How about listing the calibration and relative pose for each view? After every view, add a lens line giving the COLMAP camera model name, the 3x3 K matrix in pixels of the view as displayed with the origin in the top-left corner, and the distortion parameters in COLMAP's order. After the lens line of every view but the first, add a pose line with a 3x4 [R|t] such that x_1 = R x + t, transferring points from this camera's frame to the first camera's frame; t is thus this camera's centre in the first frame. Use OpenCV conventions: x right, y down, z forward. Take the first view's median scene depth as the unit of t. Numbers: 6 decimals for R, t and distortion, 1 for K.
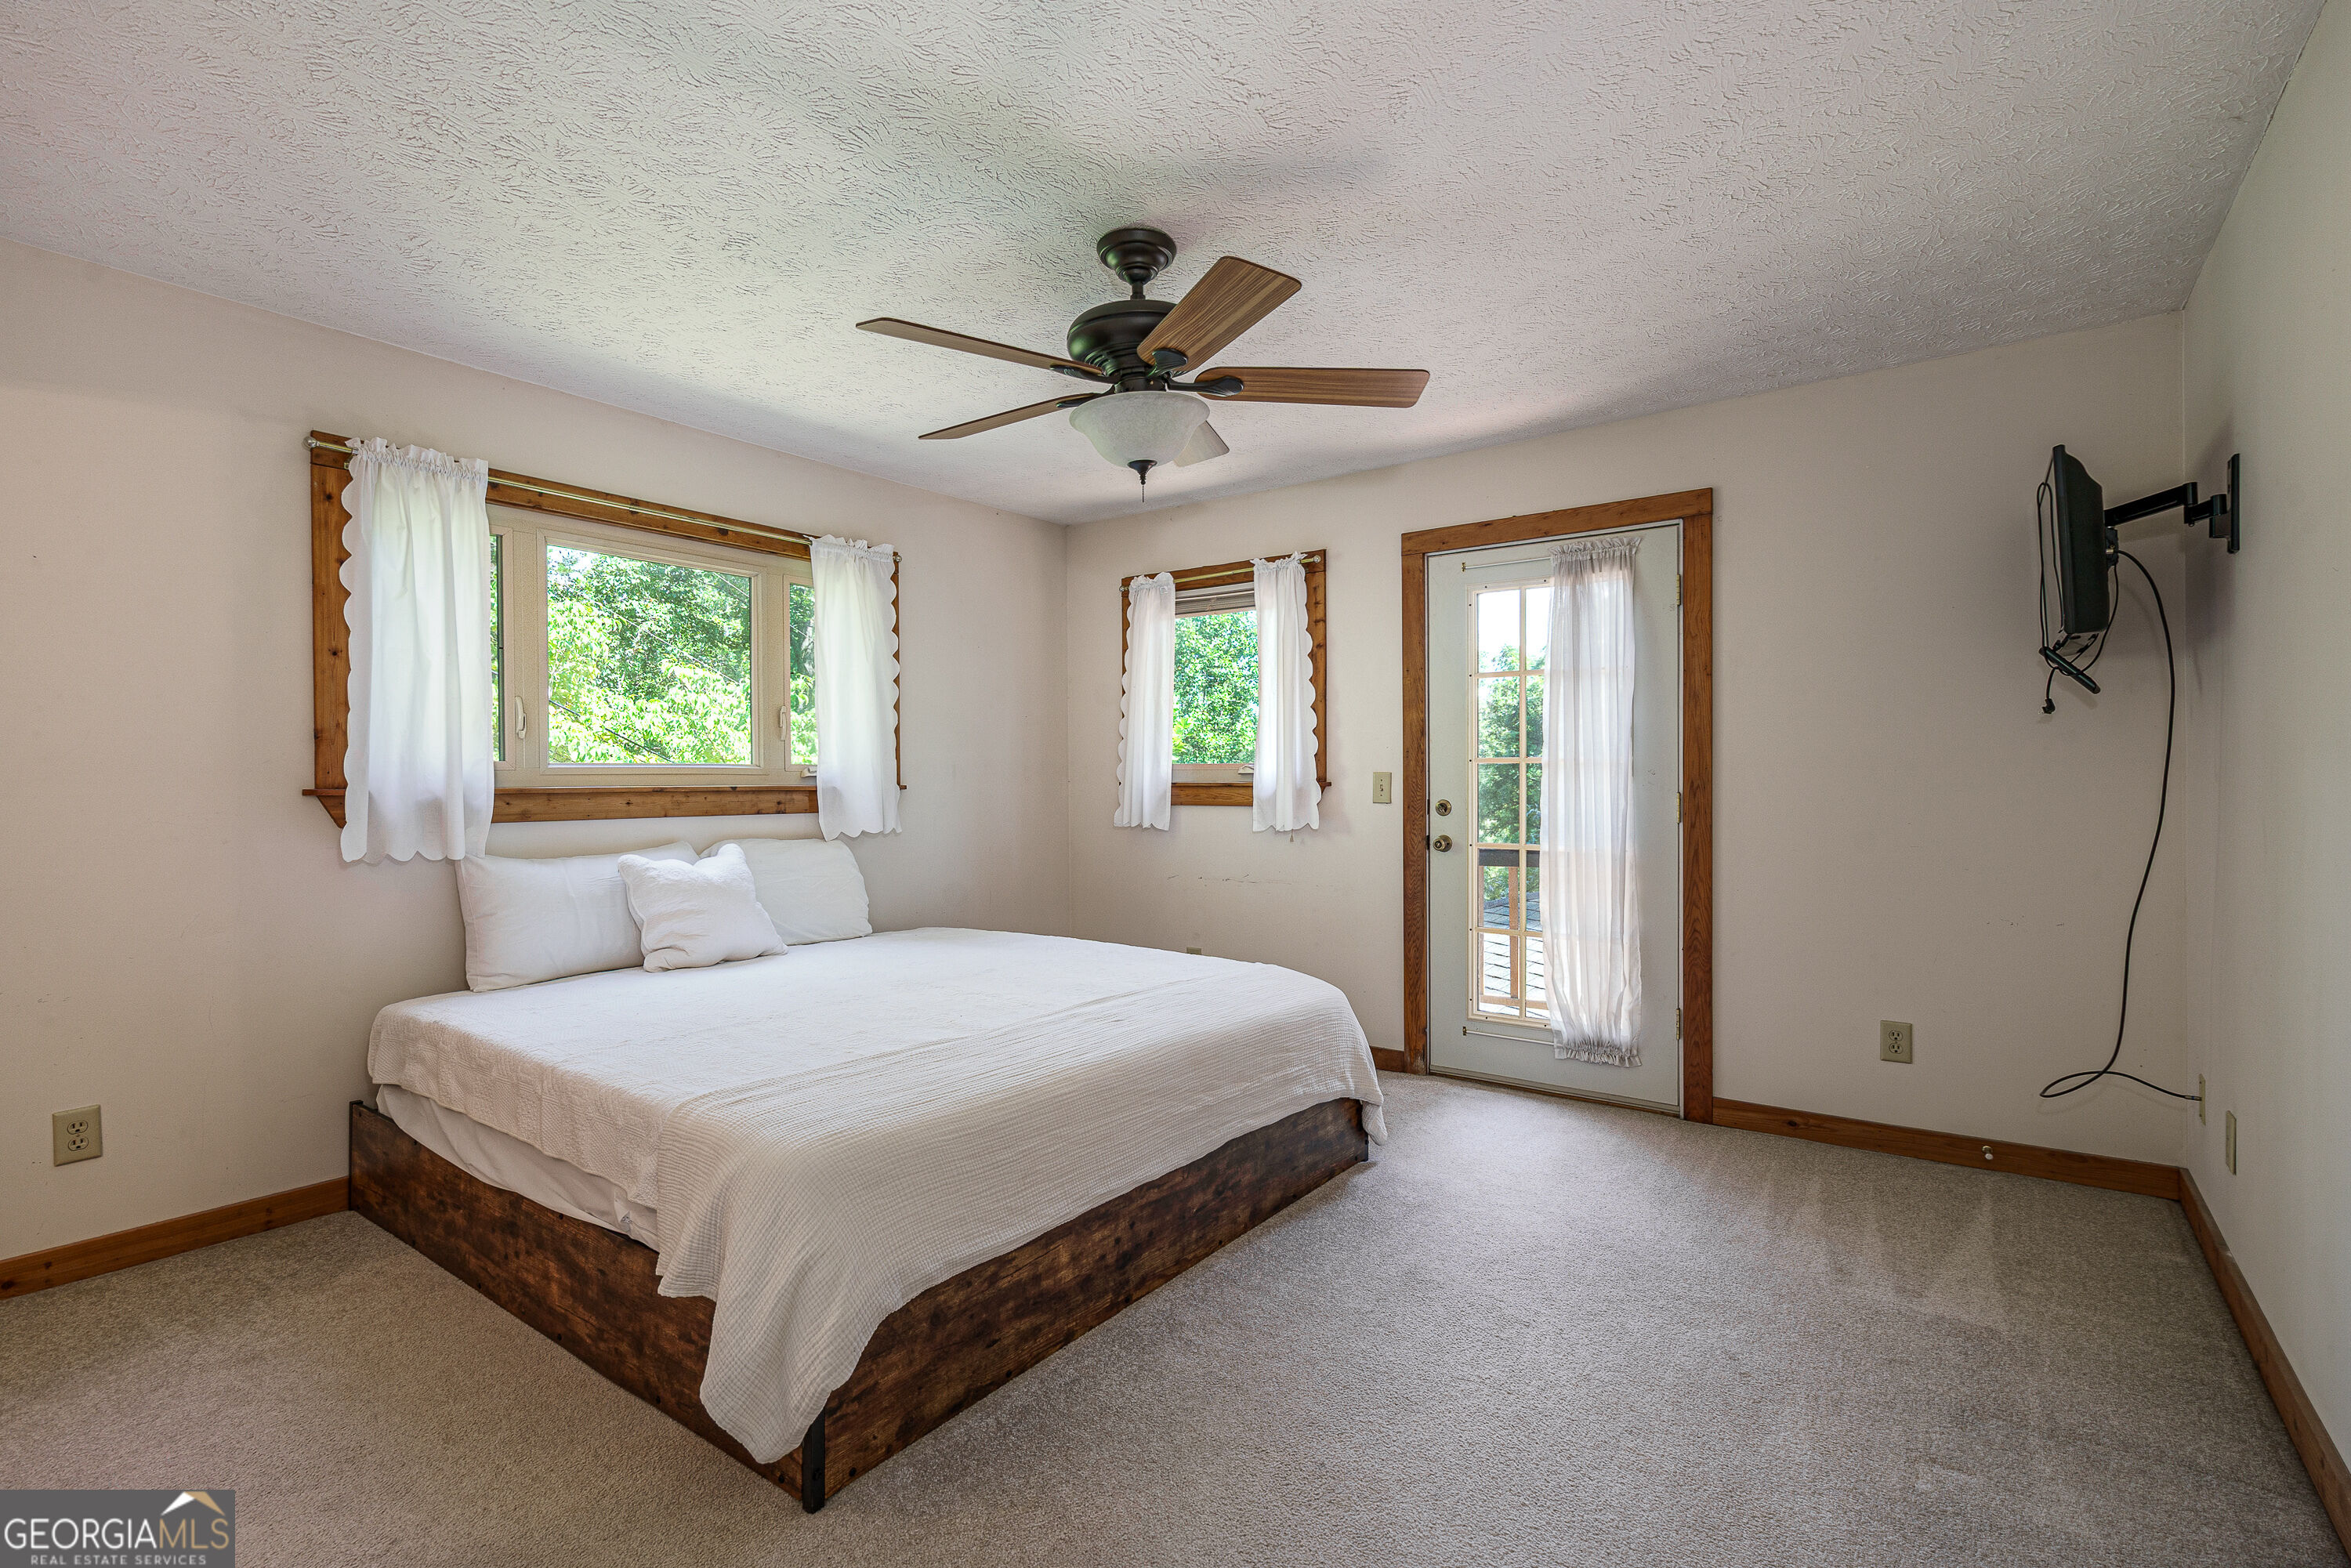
lens RADIAL K [[1122.4, 0, 1190.5], [0, 1122.4, 773.7], [0, 0, 1]] dist [-0.002423, 0.000028]
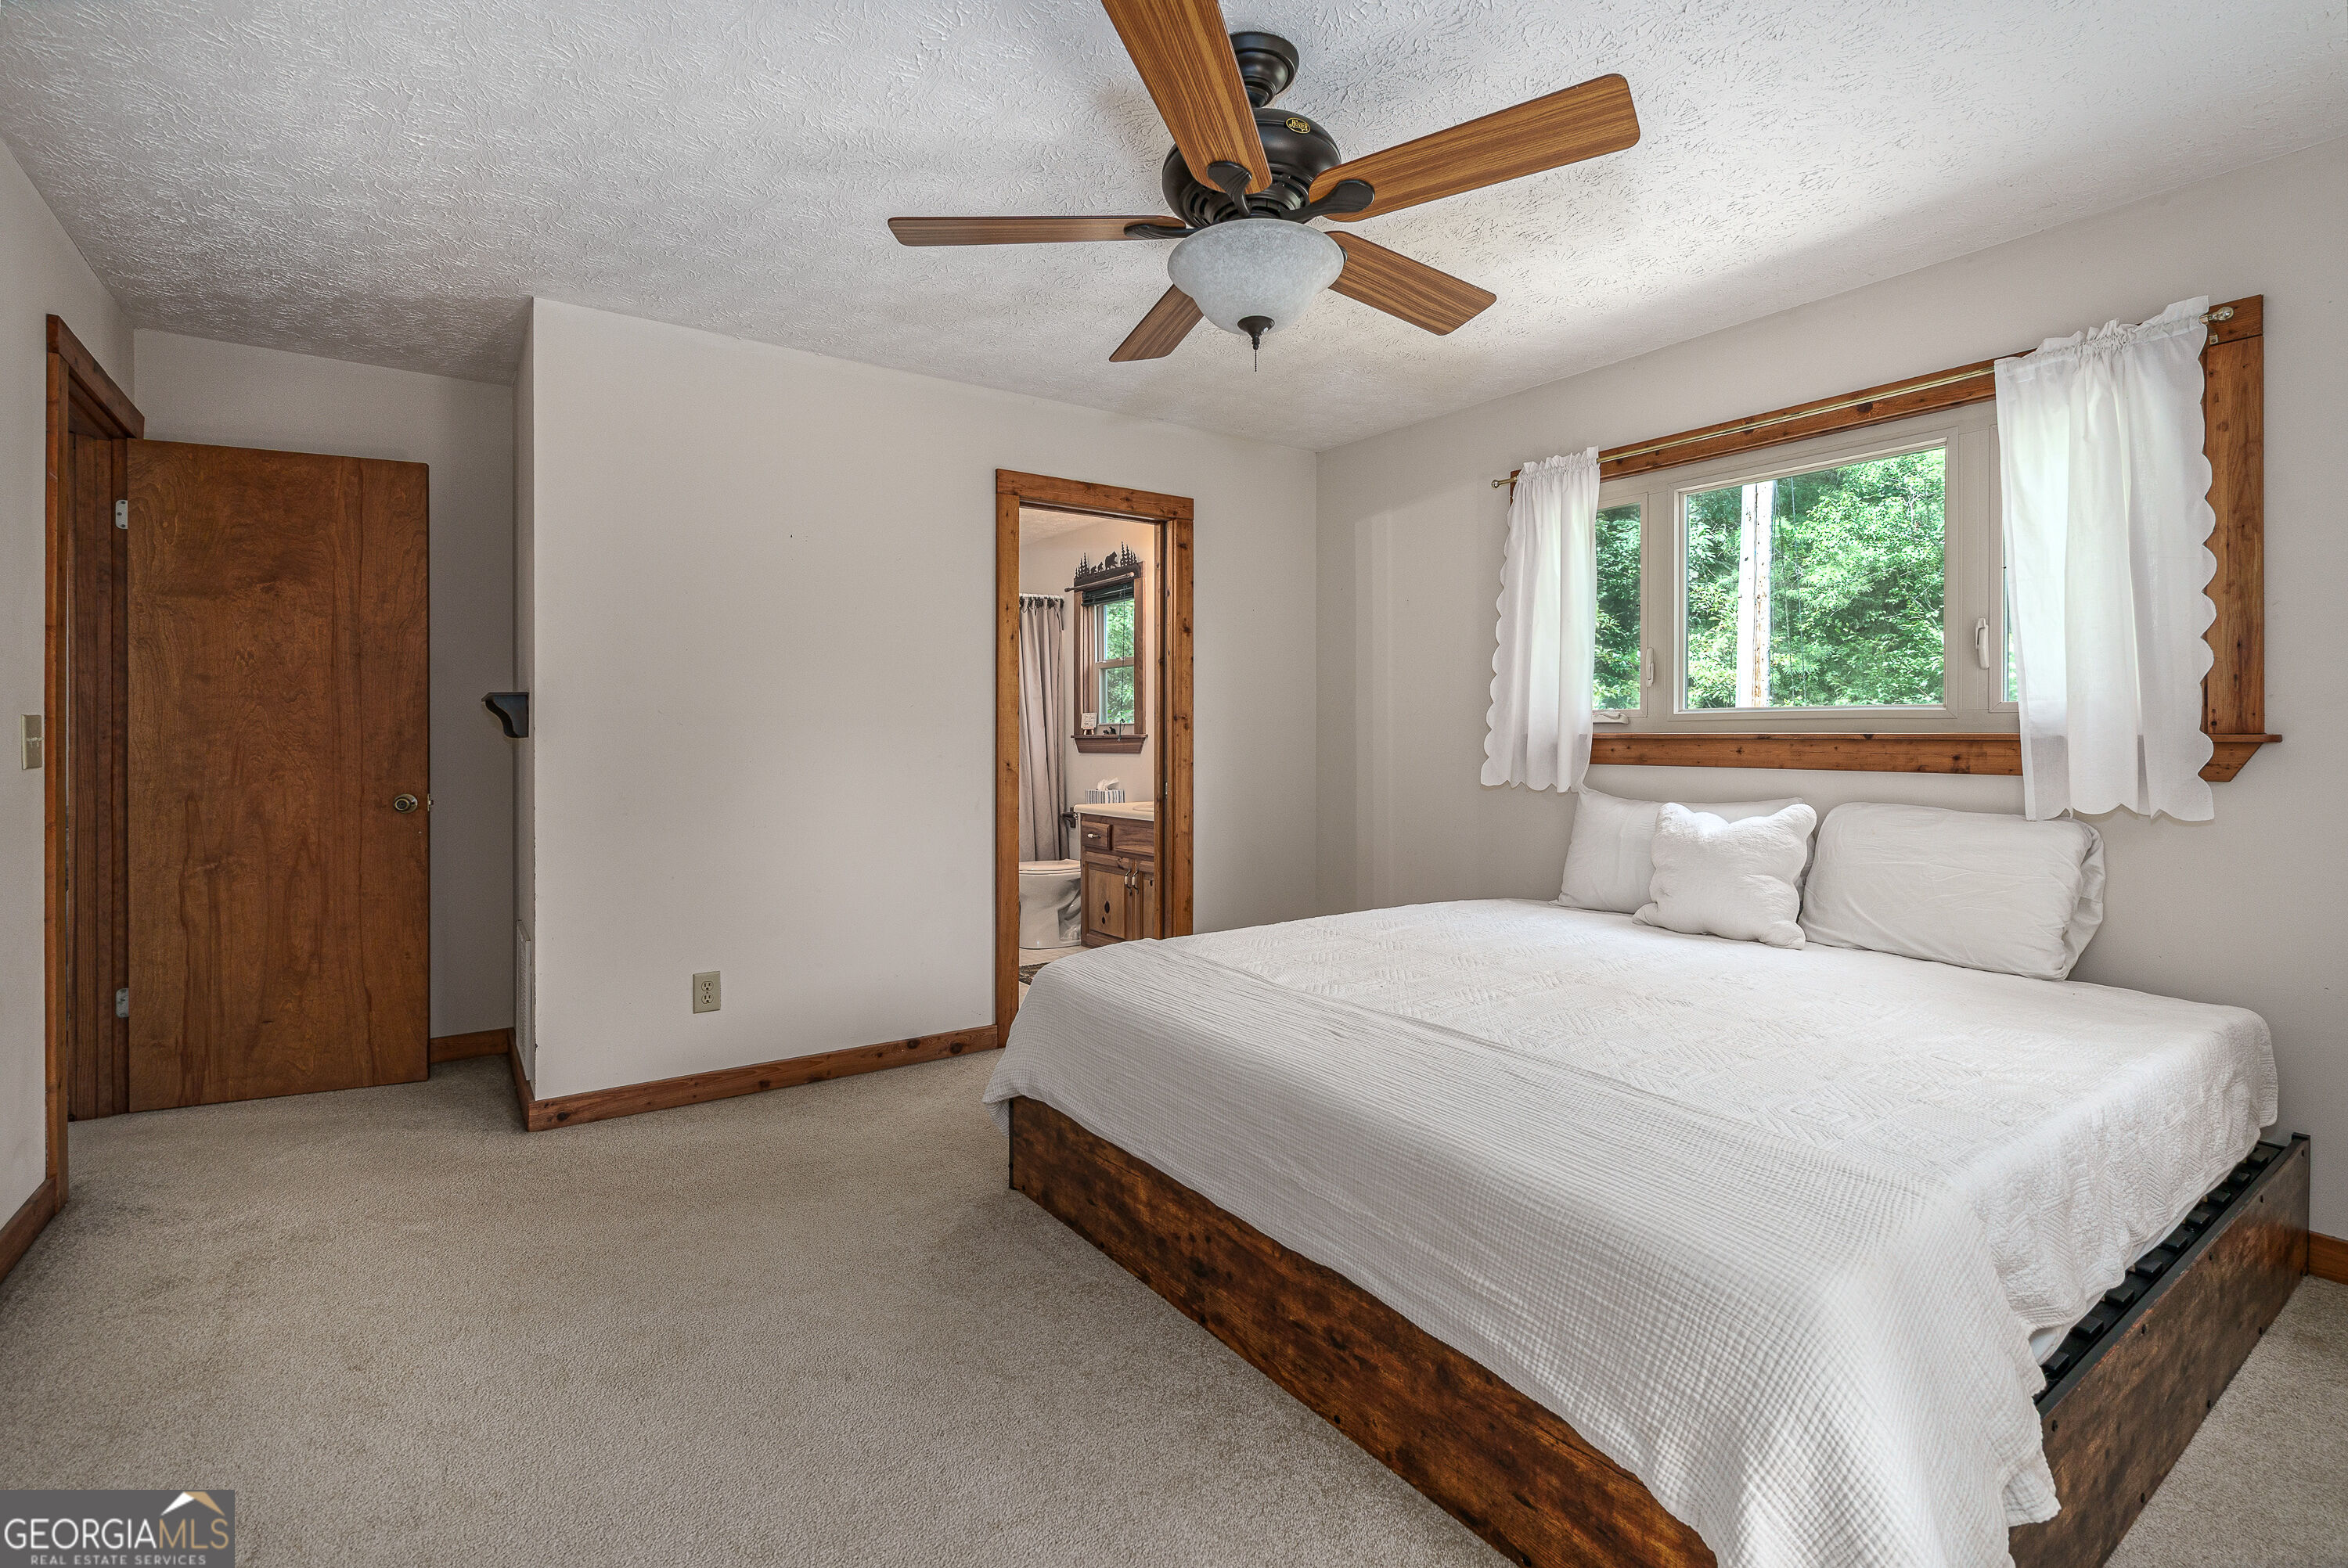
lens RADIAL K [[1040.6, 0, 1101.5], [0, 1040.6, 738.7], [0, 0, 1]] dist [-0.001605, -0.000168]
pose [[-0.362073, 0.004133, -0.932140, 0.663093], [0.000723, 0.999991, 0.004153, 0.016752], [0.932149, 0.000830, -0.362073, 1.124611]]
